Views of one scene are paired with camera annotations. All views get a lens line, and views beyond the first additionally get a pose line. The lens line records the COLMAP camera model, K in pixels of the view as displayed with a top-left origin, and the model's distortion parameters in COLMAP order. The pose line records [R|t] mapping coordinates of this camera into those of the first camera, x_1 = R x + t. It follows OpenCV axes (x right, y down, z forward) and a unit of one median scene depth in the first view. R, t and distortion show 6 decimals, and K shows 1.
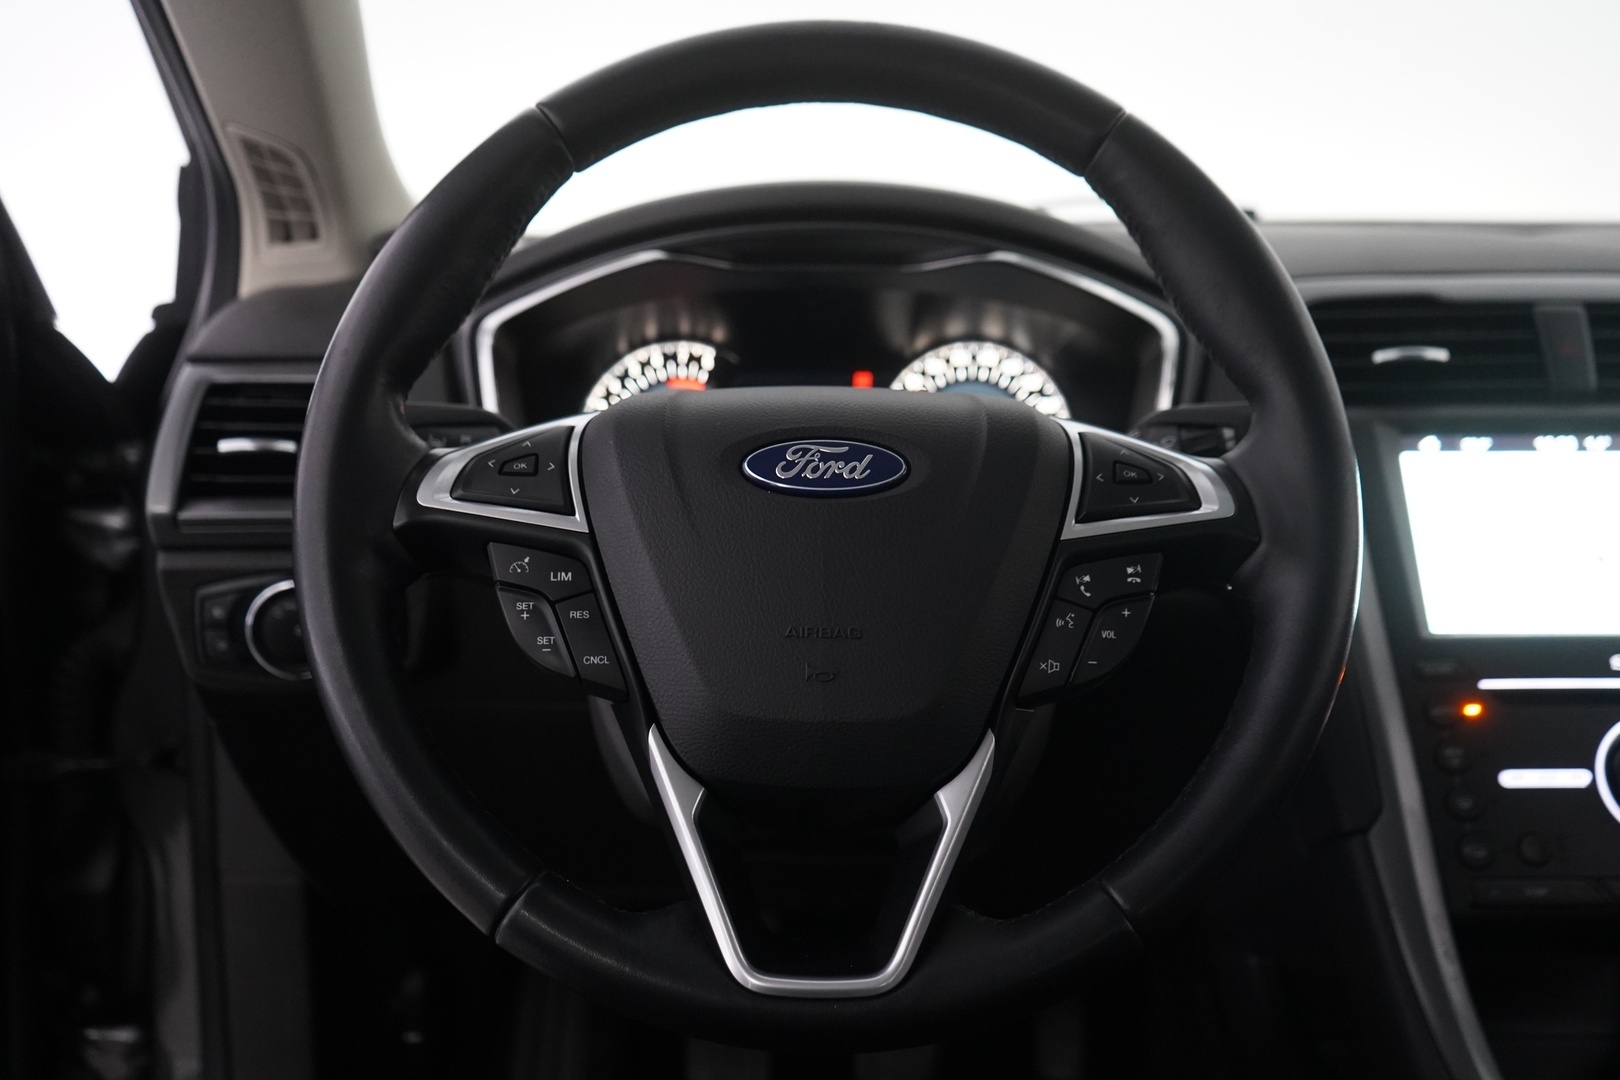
lens RADIAL K [[1552.2, 0, 808.7], [0, 1552.2, 536.3], [0, 0, 1]] dist [-0.006176, 0.000000]
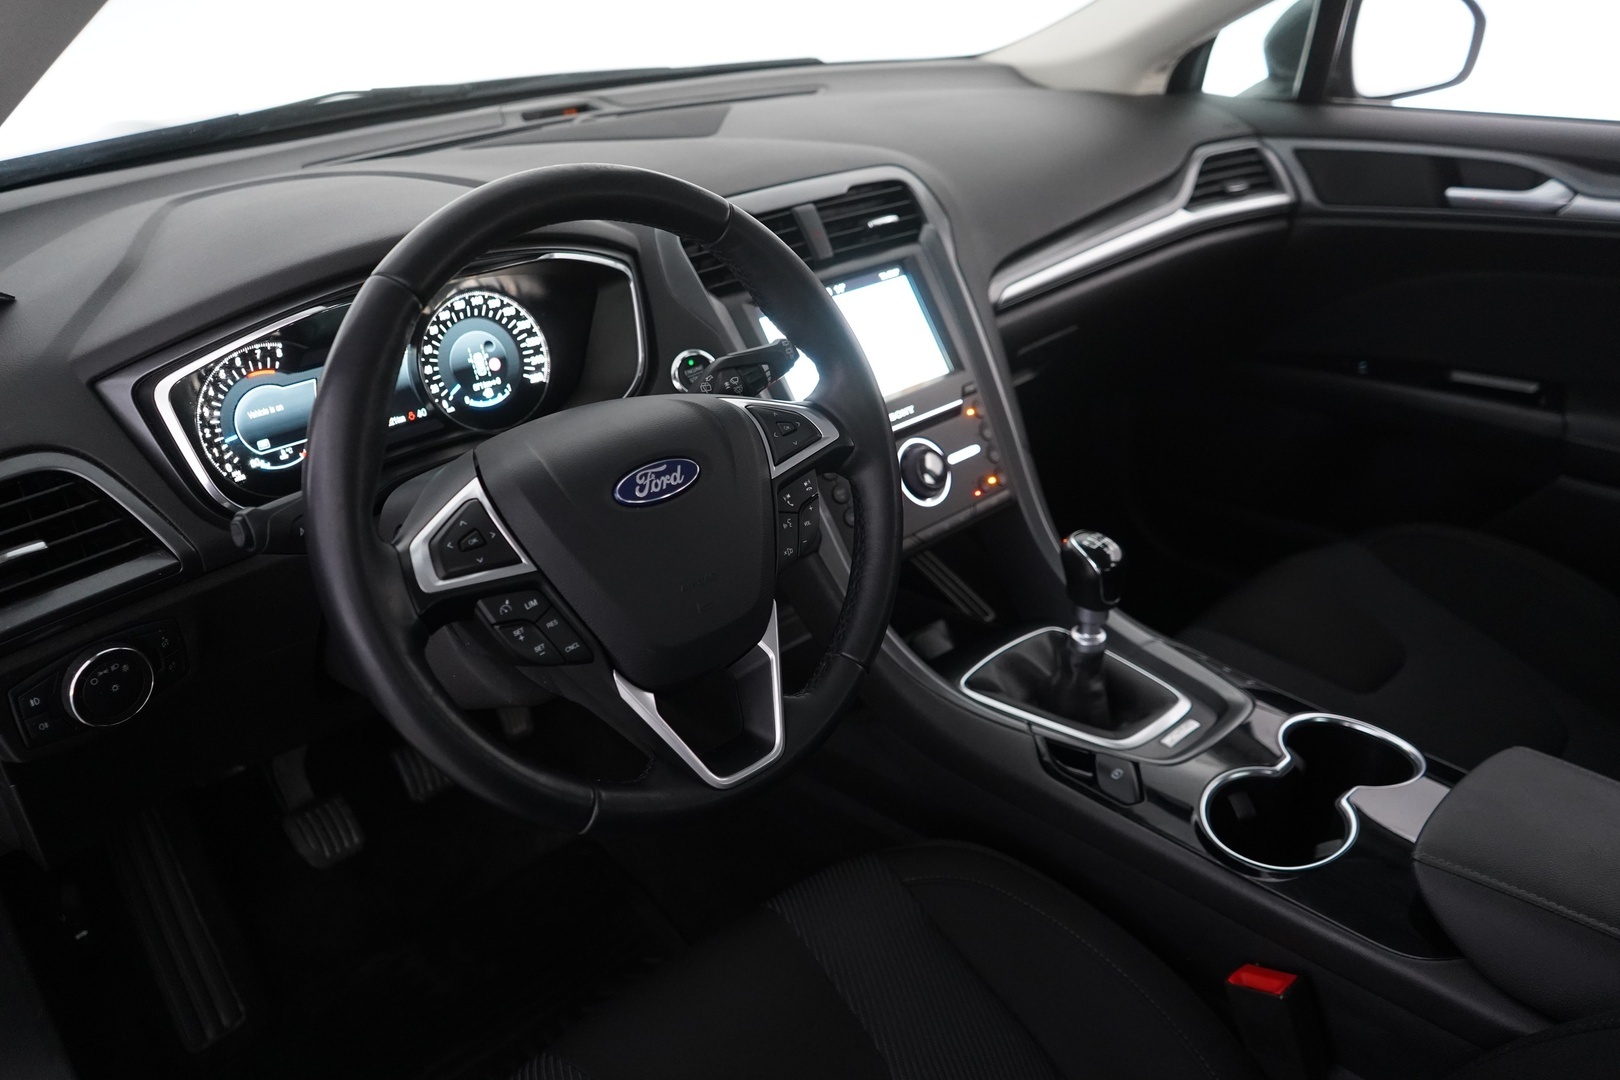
lens RADIAL K [[1247.3, 0, 815.2], [0, 1247.3, 547.2], [0, 0, 1]] dist [-0.043879, 0.011885]
pose [[0.715856, -0.336739, 0.611684, -0.661270], [0.148482, 0.929404, 0.337879, -0.379595], [-0.682278, -0.151048, 0.715319, -0.034005]]
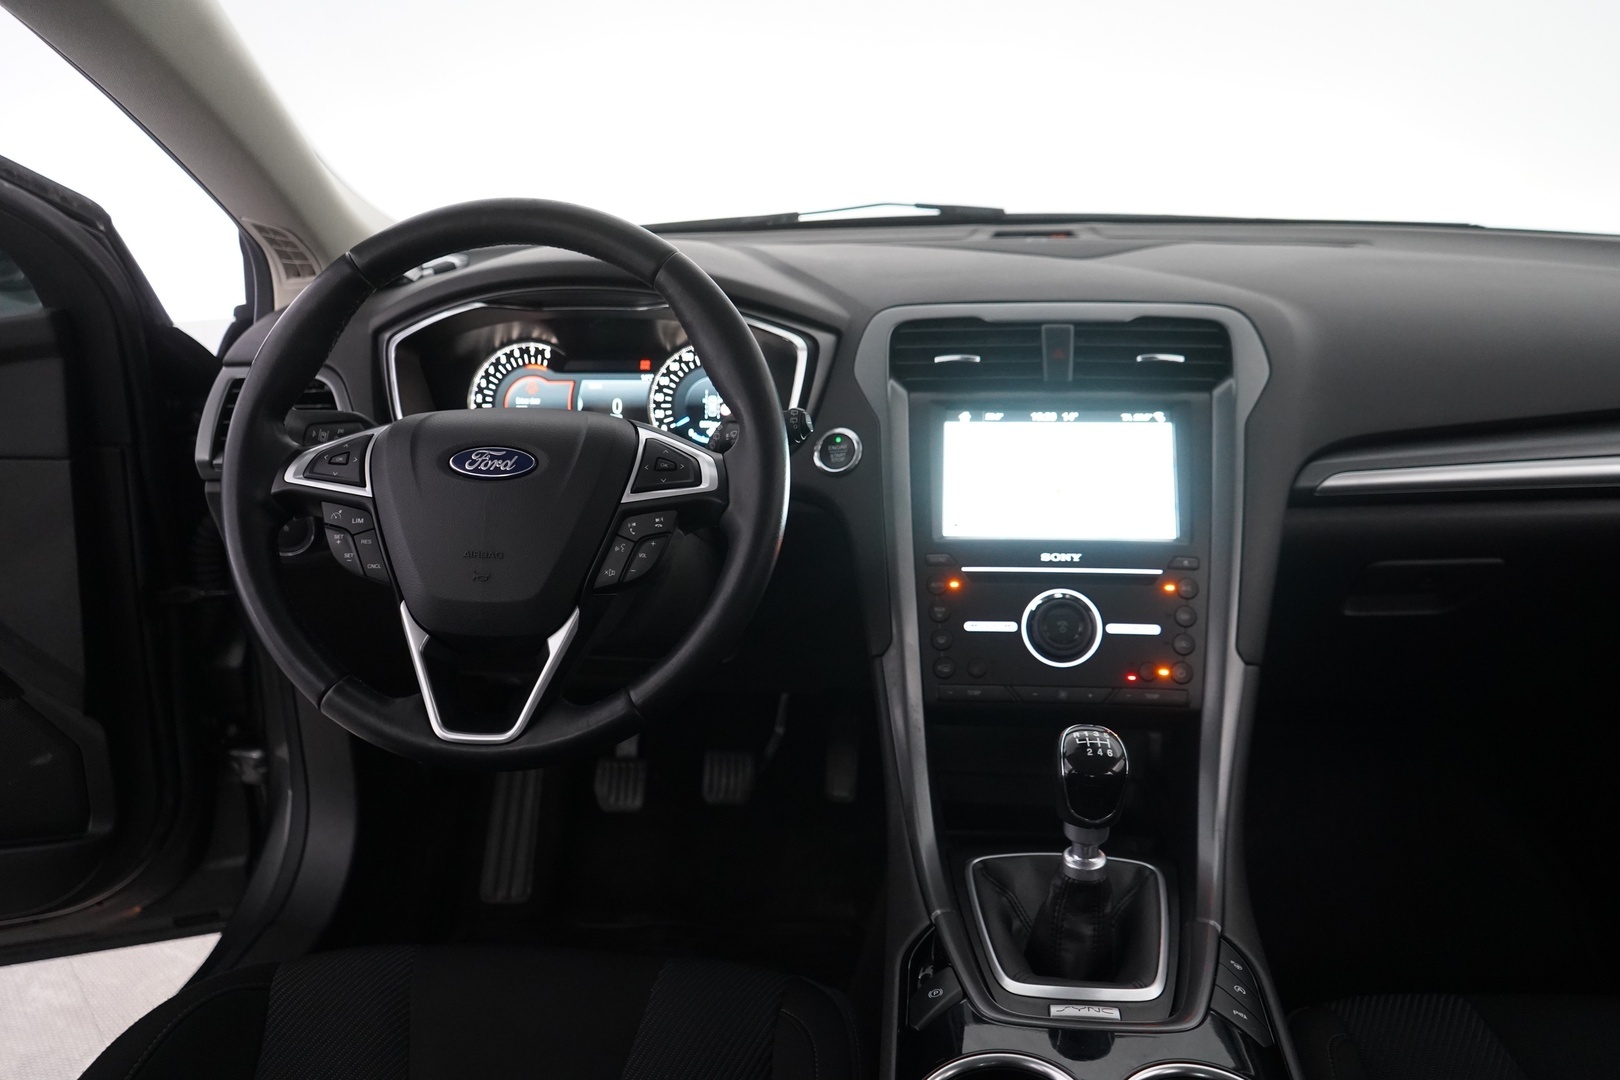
lens RADIAL K [[1247.3, 0, 817.8], [0, 1247.3, 548.5], [0, 0, 1]] dist [-0.043879, 0.011885]
pose [[0.997294, 0.010788, -0.072727, 0.489809], [-0.000824, 0.990754, 0.135665, -0.140567], [0.073518, -0.135238, 0.988082, -0.429081]]
